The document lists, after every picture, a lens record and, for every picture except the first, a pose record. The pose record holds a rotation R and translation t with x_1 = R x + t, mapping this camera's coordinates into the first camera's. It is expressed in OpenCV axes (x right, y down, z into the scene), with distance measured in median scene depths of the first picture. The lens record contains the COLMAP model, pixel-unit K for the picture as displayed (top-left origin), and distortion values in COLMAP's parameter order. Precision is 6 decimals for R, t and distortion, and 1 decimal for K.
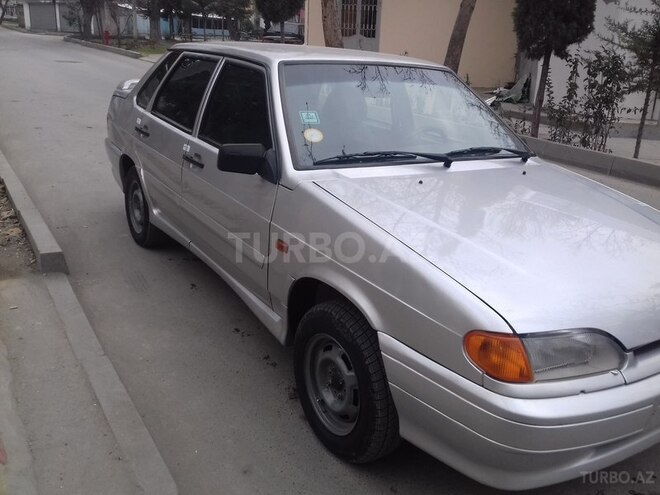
lens RADIAL K [[650.7, 0, 330.0], [0, 650.7, 247.5], [0, 0, 1]] dist [0.053993, -0.006791]
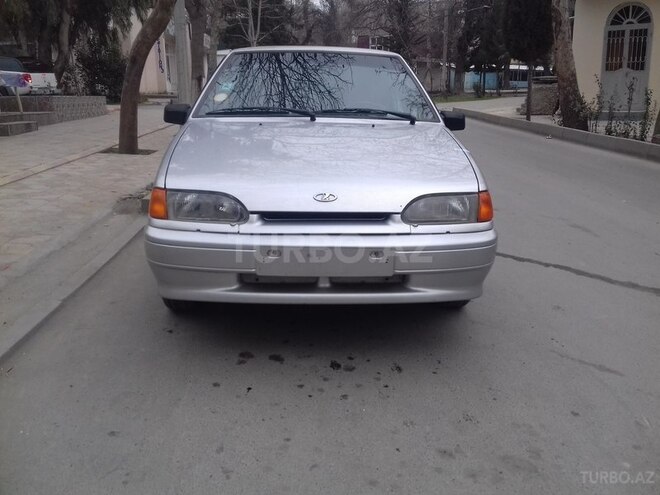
lens RADIAL K [[650.7, 0, 330.0], [0, 650.7, 247.5], [0, 0, 1]] dist [0.053993, -0.006791]
pose [[0.850961, 0.074268, -0.519951, 0.200574], [-0.121763, 0.990878, -0.057747, 0.043961], [0.510920, 0.112451, 0.852242, -0.013683]]
